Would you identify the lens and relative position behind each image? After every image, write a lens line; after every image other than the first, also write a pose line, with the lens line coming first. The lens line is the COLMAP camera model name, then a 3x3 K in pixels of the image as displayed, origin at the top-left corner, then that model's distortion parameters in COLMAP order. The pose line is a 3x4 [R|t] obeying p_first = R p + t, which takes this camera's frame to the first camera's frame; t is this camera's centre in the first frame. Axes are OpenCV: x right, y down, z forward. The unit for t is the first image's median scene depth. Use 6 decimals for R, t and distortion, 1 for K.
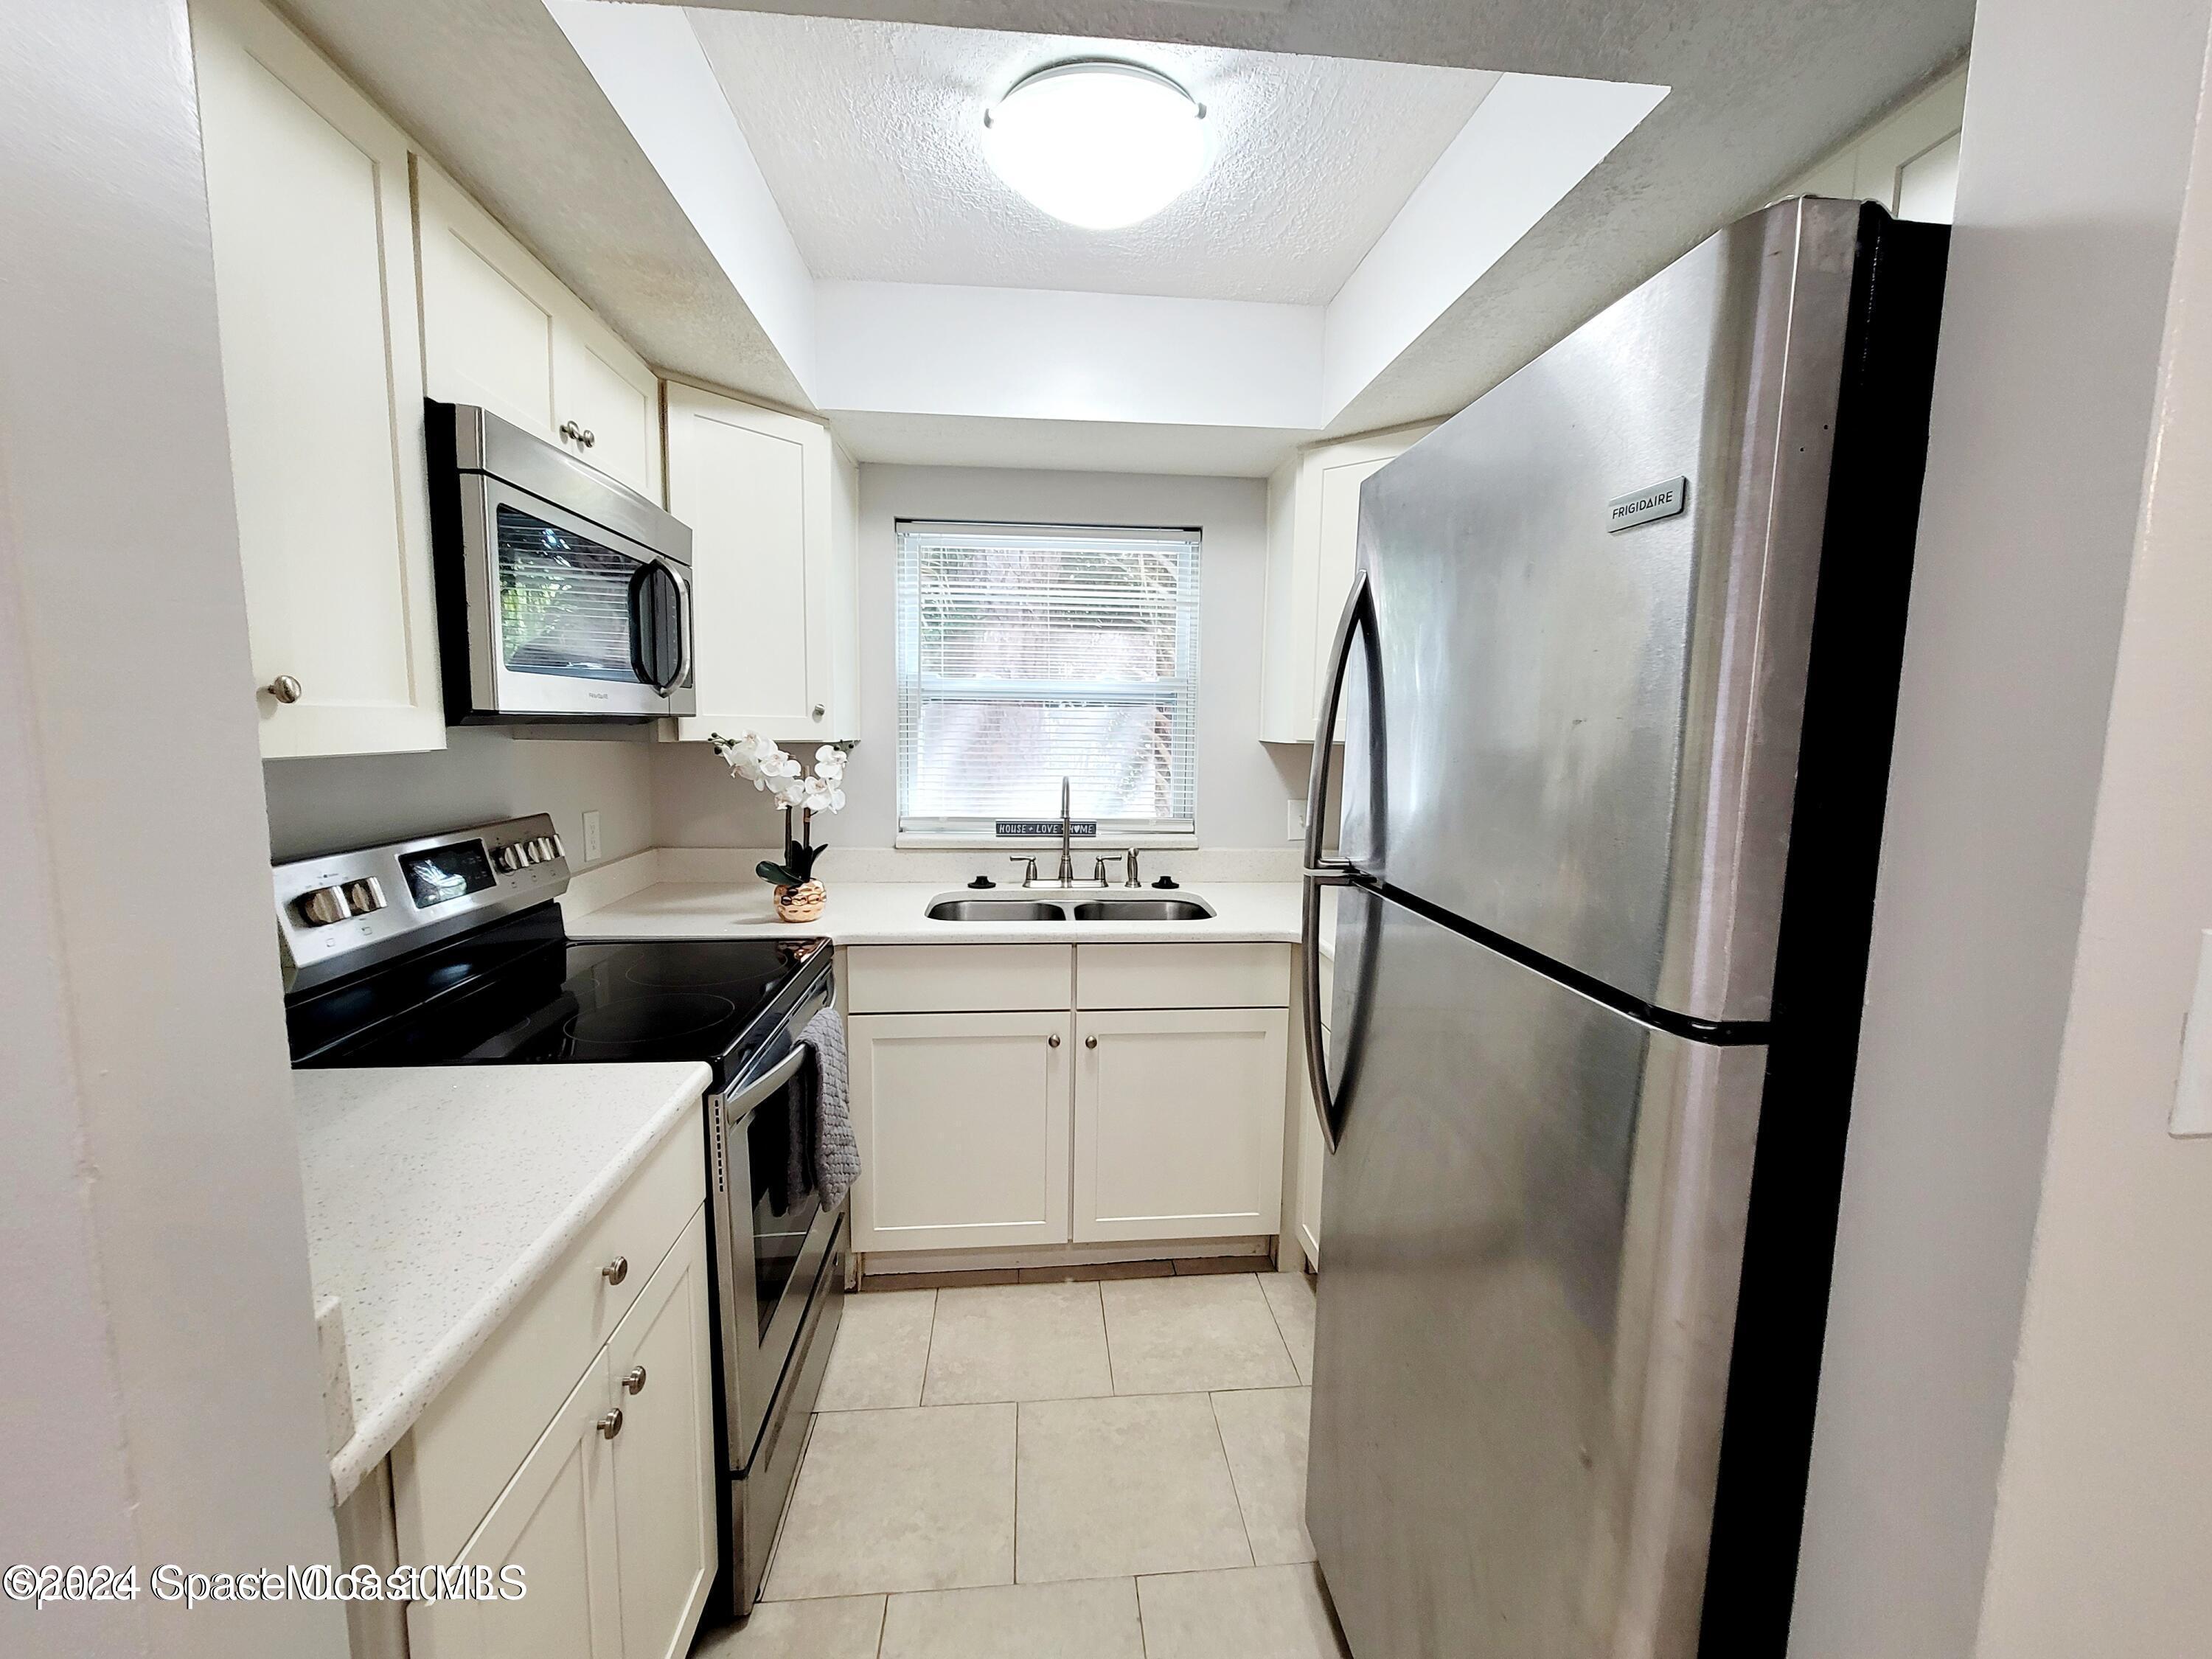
lens RADIAL K [[902.1, 0, 1108.5], [0, 902.1, 825.7], [0, 0, 1]] dist [-0.001352, 0.000114]
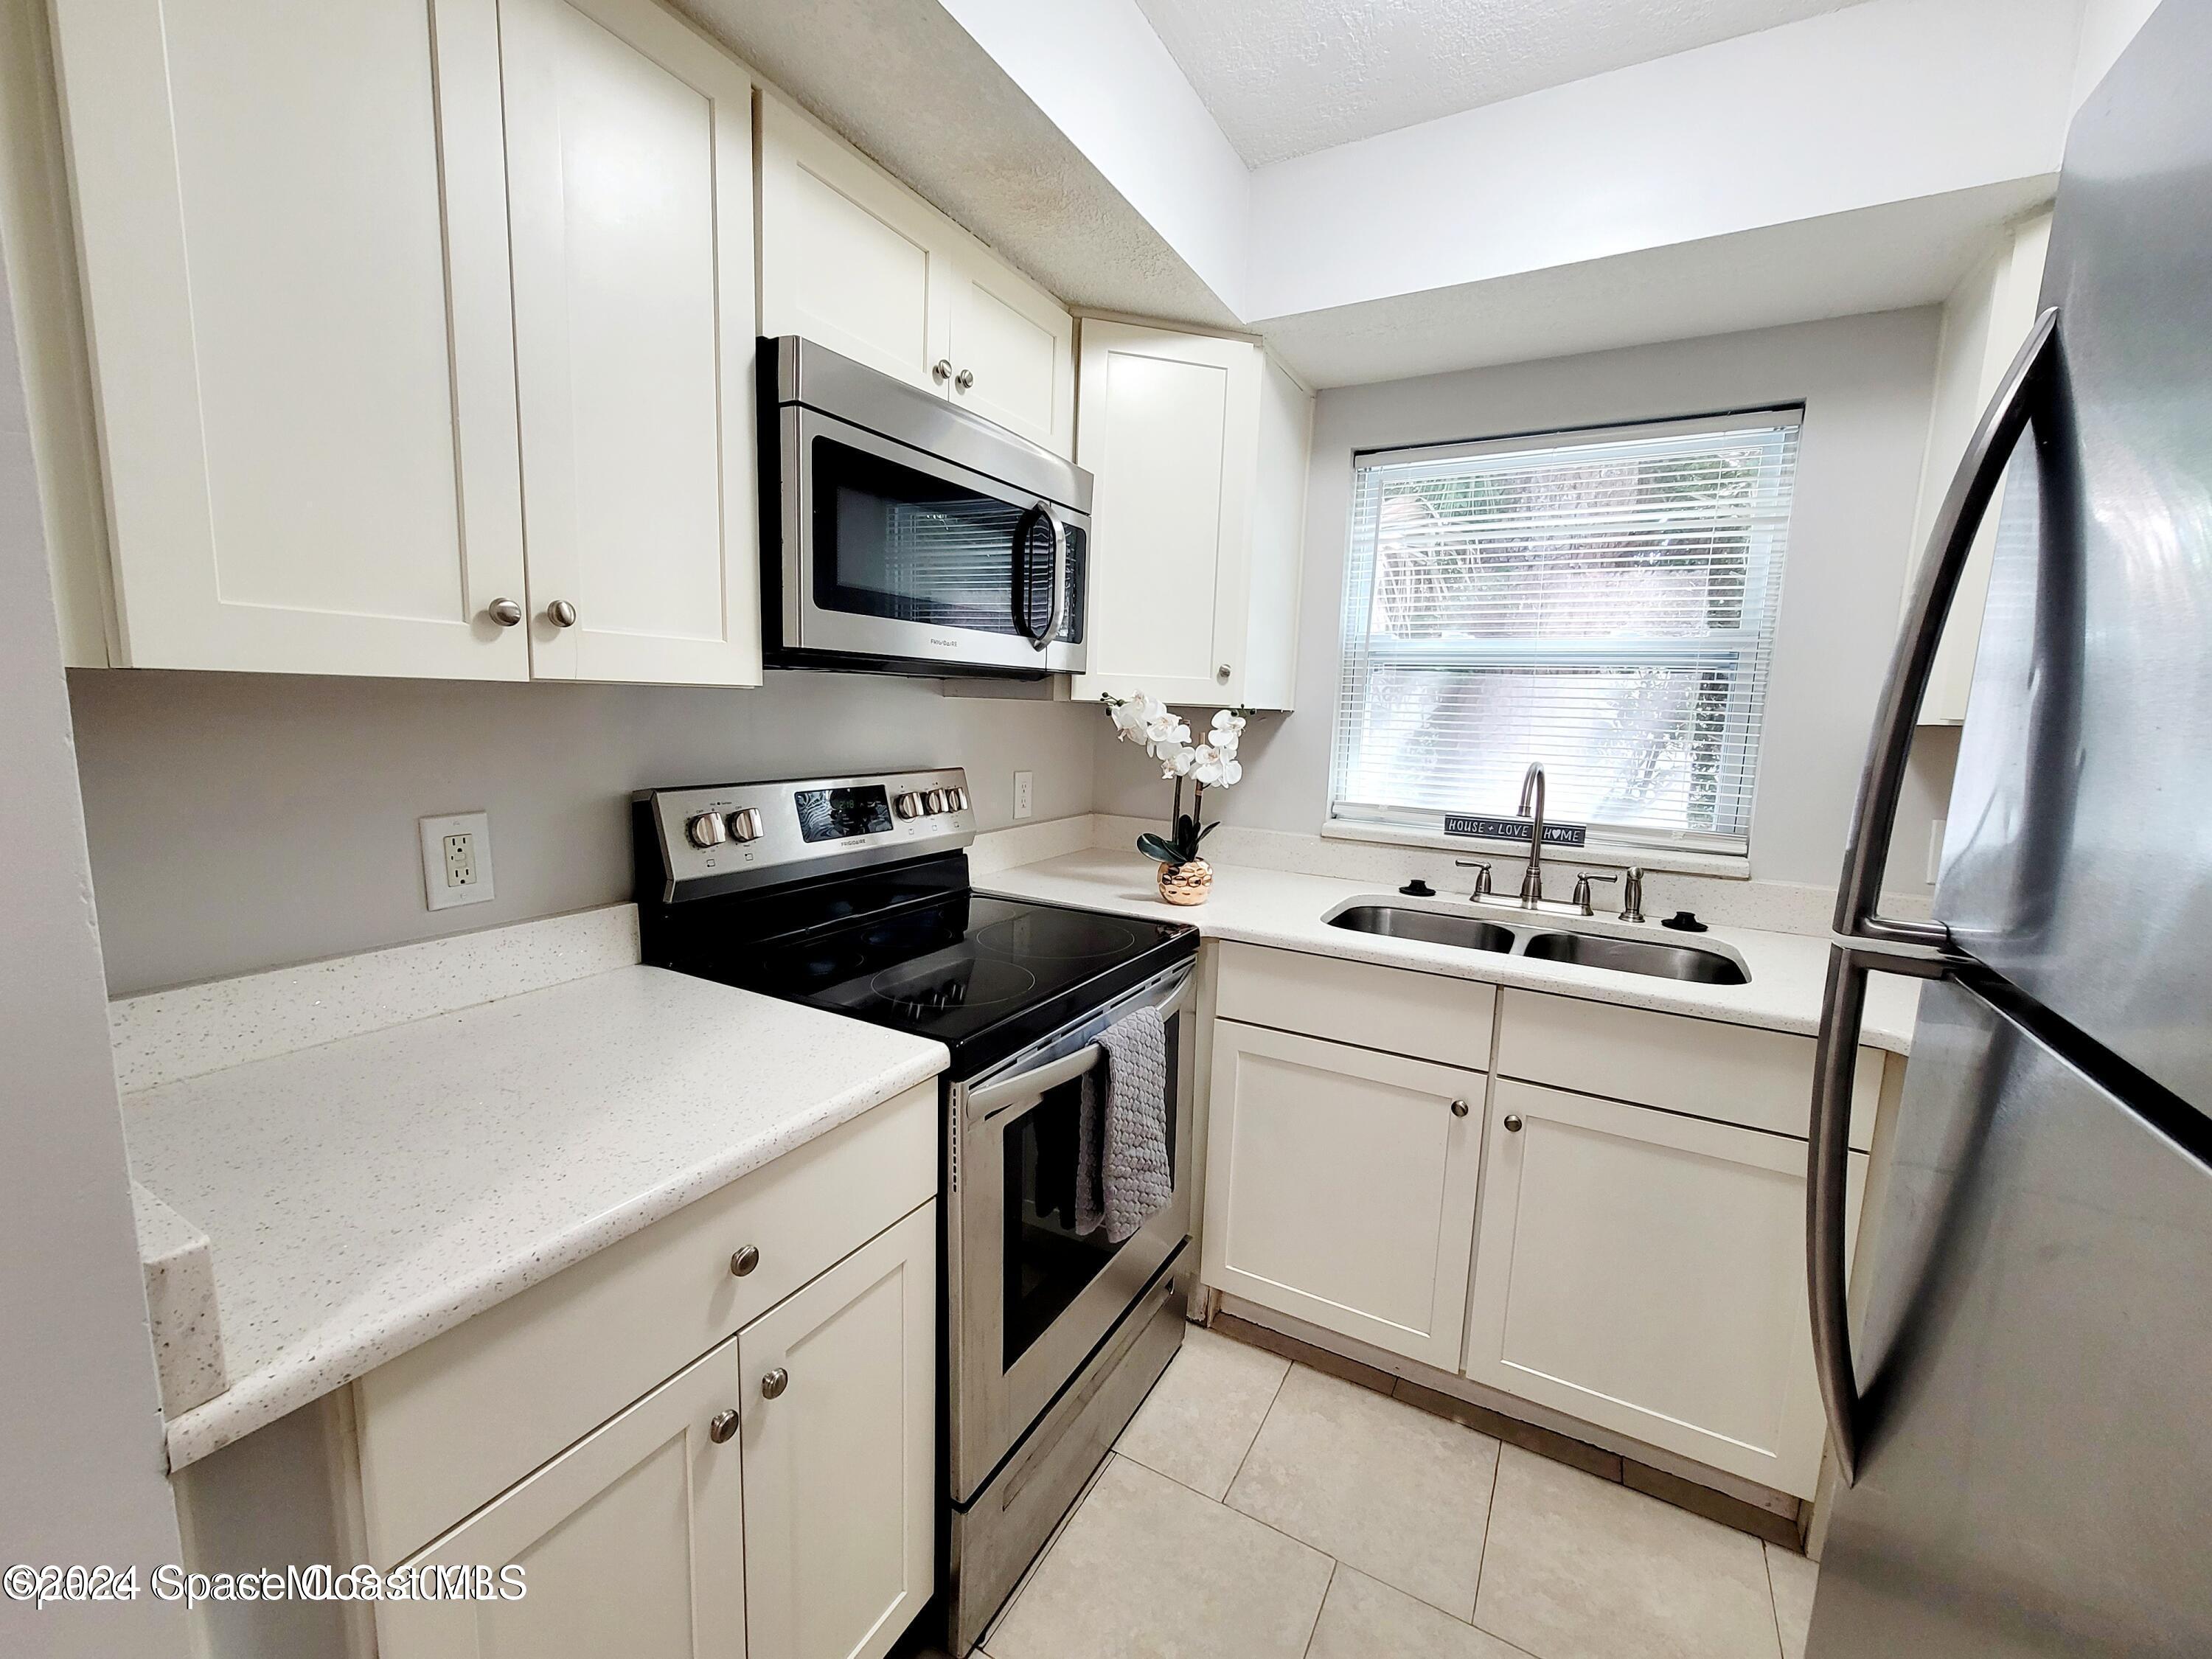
lens RADIAL K [[902.1, 0, 1108.5], [0, 902.1, 825.7], [0, 0, 1]] dist [-0.001352, 0.000114]
pose [[0.826505, 0.089095, -0.555835, 0.097802], [-0.083963, 0.995862, 0.034777, 0.002444], [0.556633, 0.017926, 0.830565, 0.212885]]
